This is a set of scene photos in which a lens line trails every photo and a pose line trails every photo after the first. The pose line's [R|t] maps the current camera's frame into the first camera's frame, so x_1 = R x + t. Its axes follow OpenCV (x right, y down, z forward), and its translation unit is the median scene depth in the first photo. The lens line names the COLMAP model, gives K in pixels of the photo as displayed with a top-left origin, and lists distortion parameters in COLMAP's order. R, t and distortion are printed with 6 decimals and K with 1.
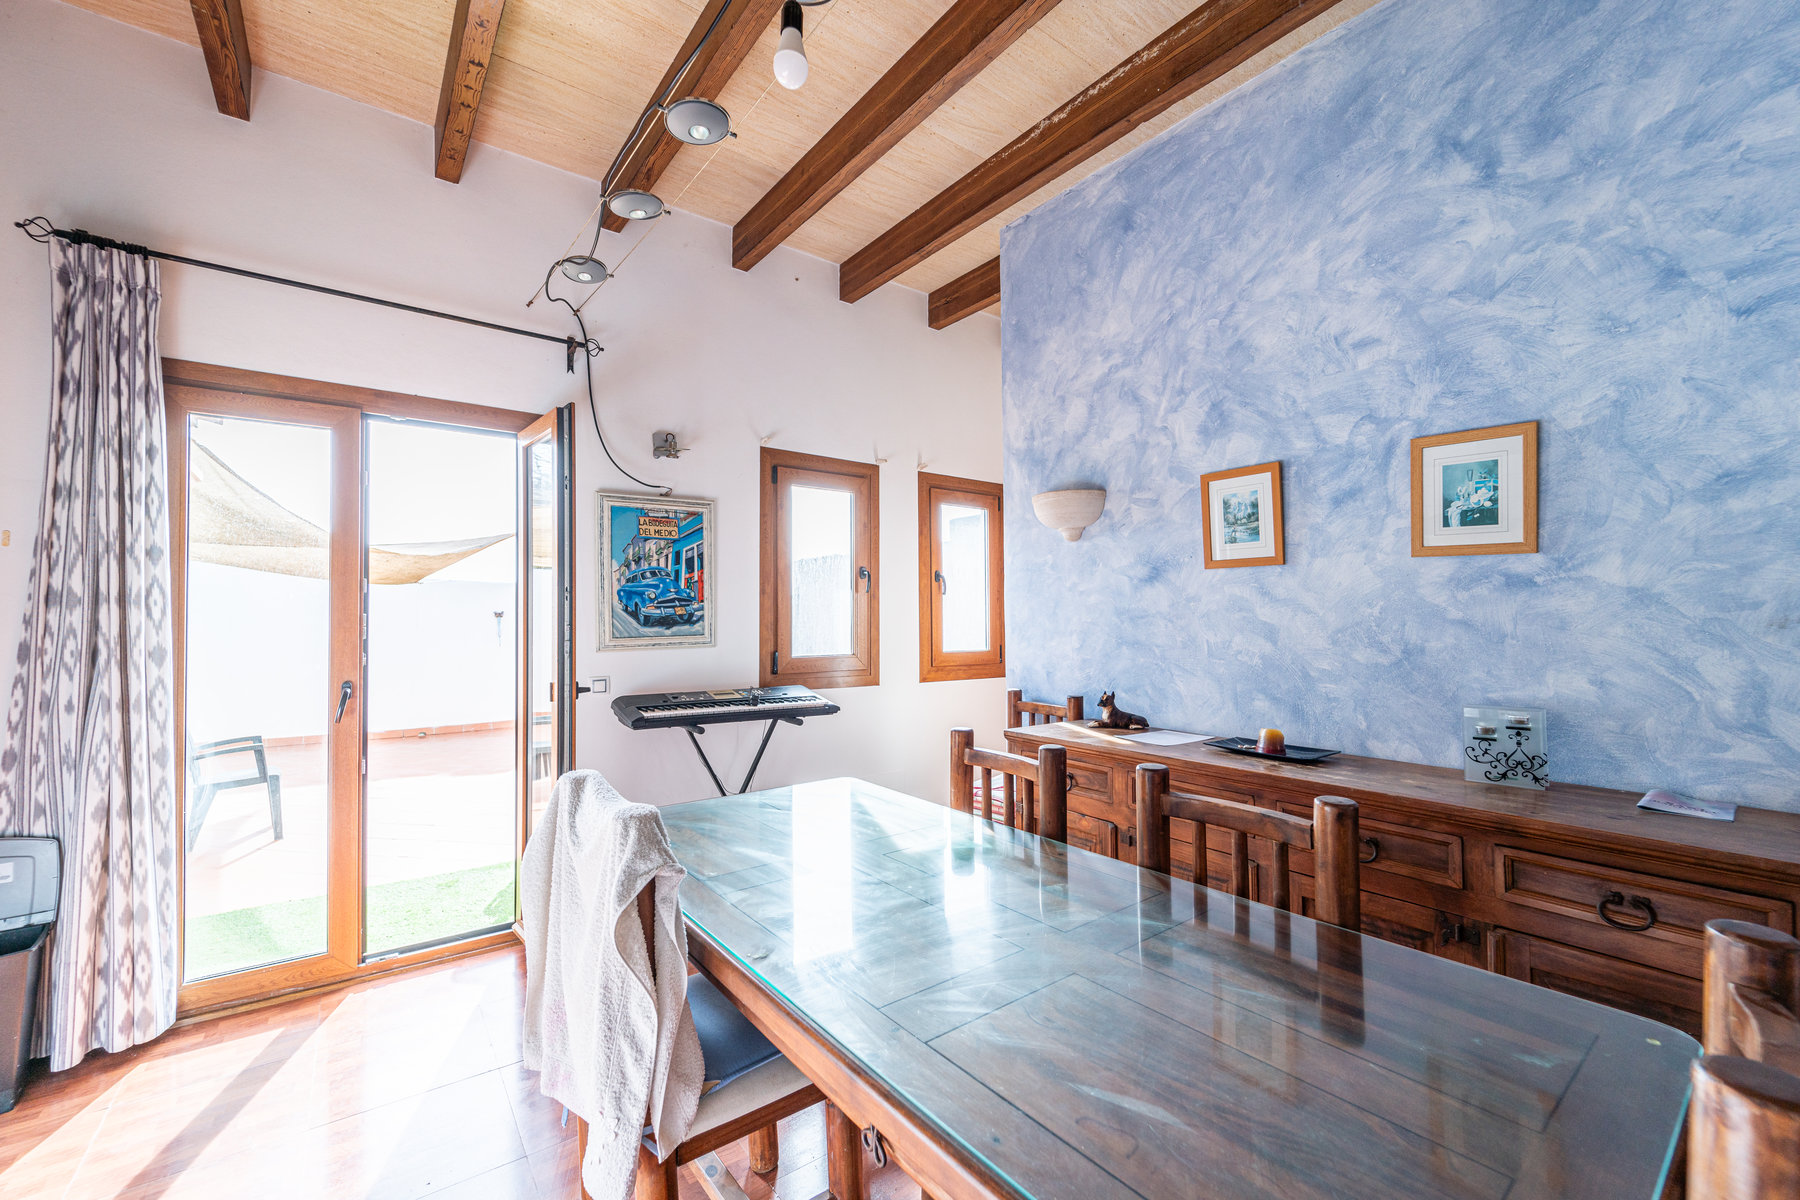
lens RADIAL K [[705.7, 0, 876.3], [0, 705.7, 602.2], [0, 0, 1]] dist [-0.001460, -0.000399]
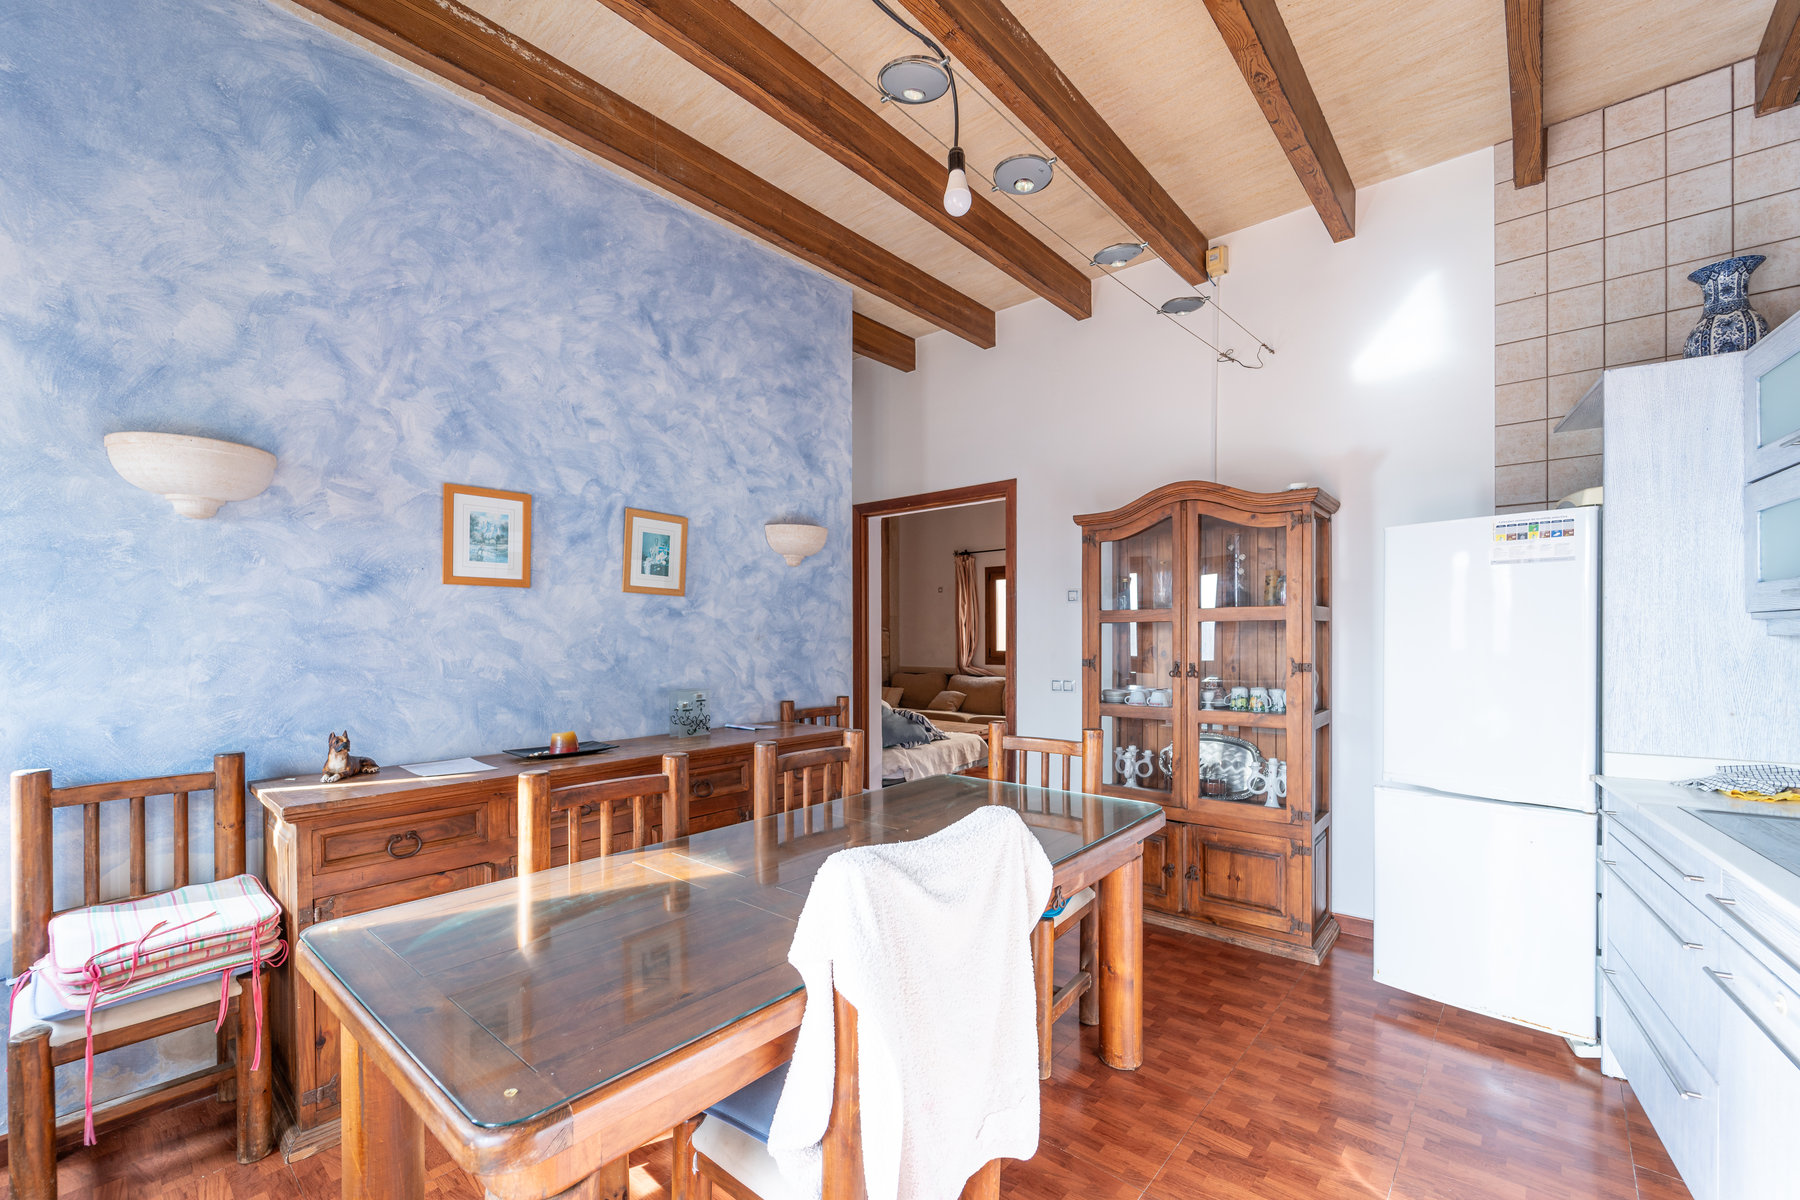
lens RADIAL K [[741.6, 0, 901.4], [0, 741.6, 629.0], [0, 0, 1]] dist [-0.000138, -0.000485]
pose [[-0.212253, 0.008776, 0.977175, -0.658935], [-0.019413, 0.999724, -0.013195, 0.014971], [-0.977022, -0.021771, -0.212024, 0.643988]]
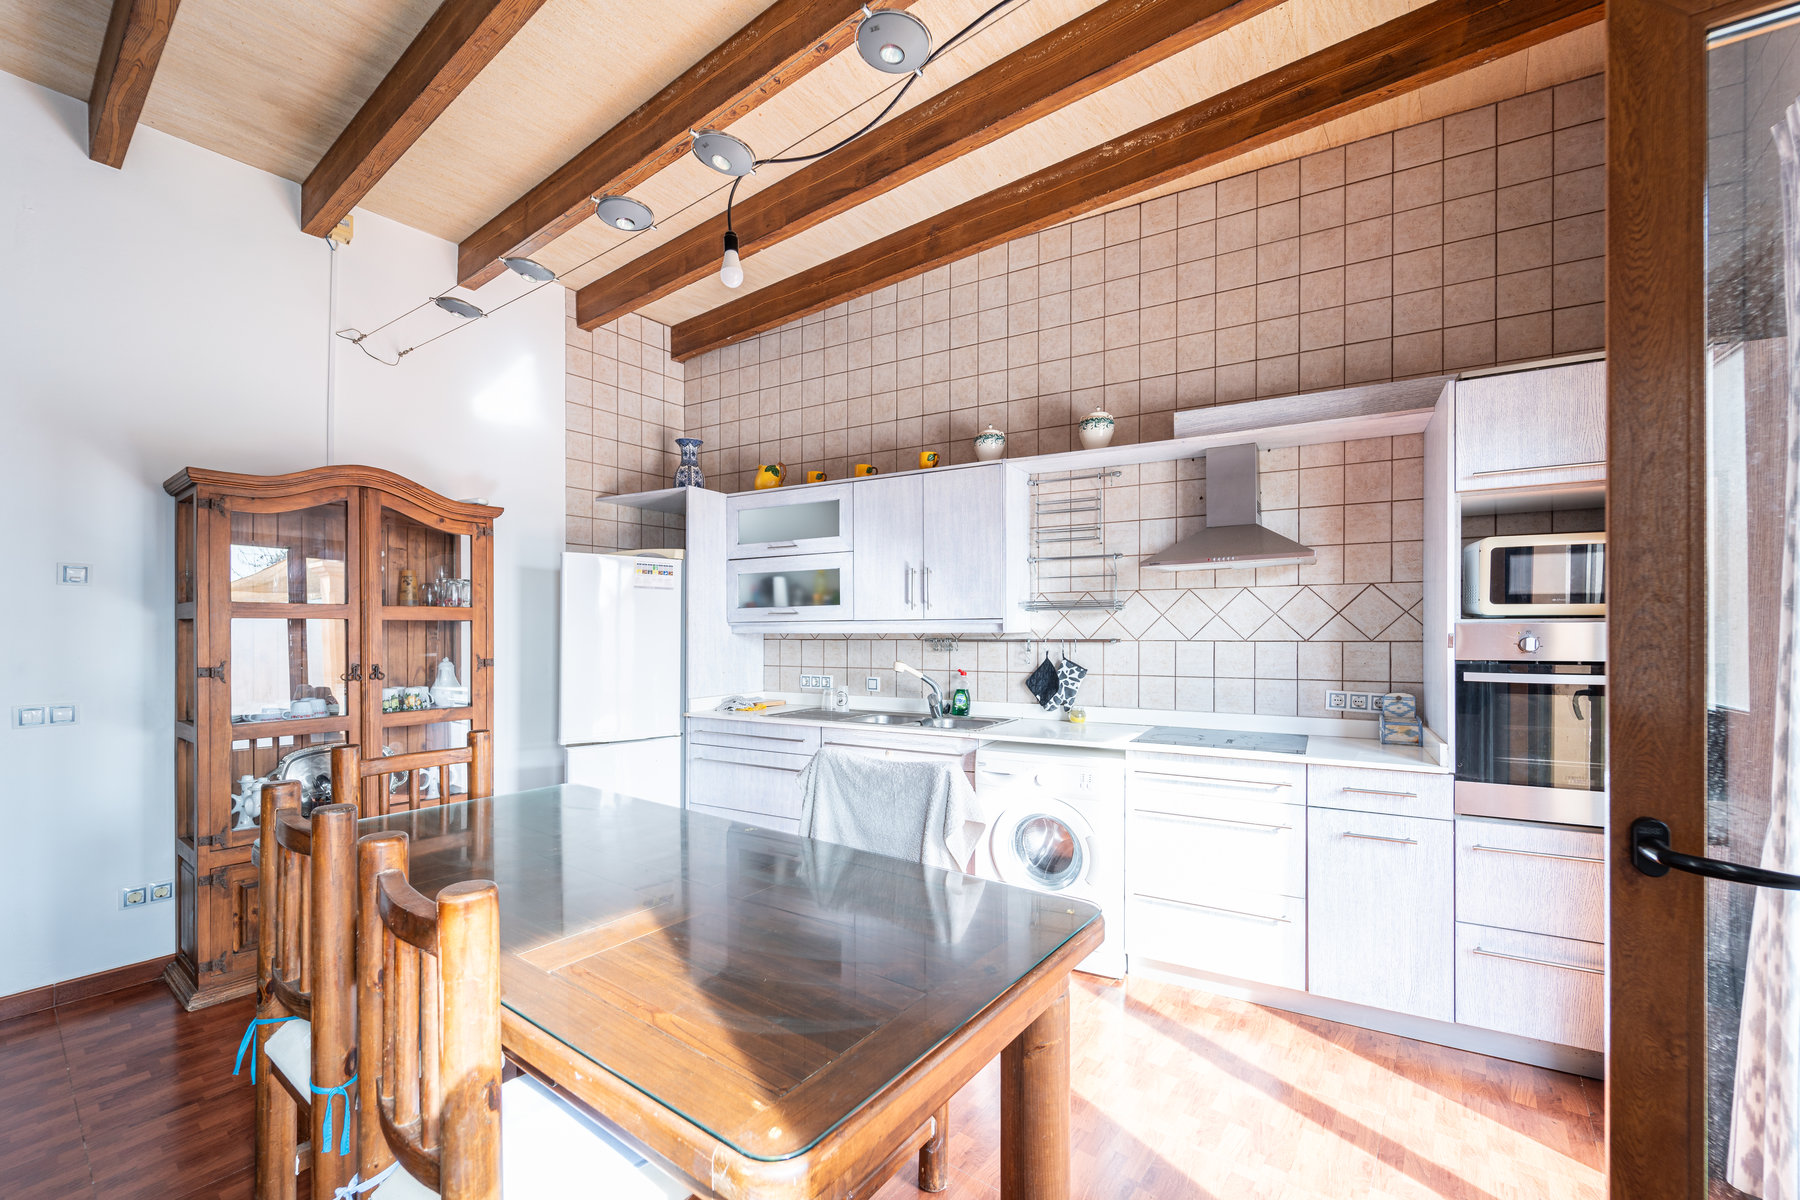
lens RADIAL K [[741.6, 0, 901.4], [0, 741.6, 629.0], [0, 0, 1]] dist [-0.000138, -0.000485]
pose [[-0.961859, 0.003808, -0.273518, 0.009754], [0.011532, 0.999579, -0.026636, 0.031872], [0.273301, -0.028774, -0.961498, 1.267718]]
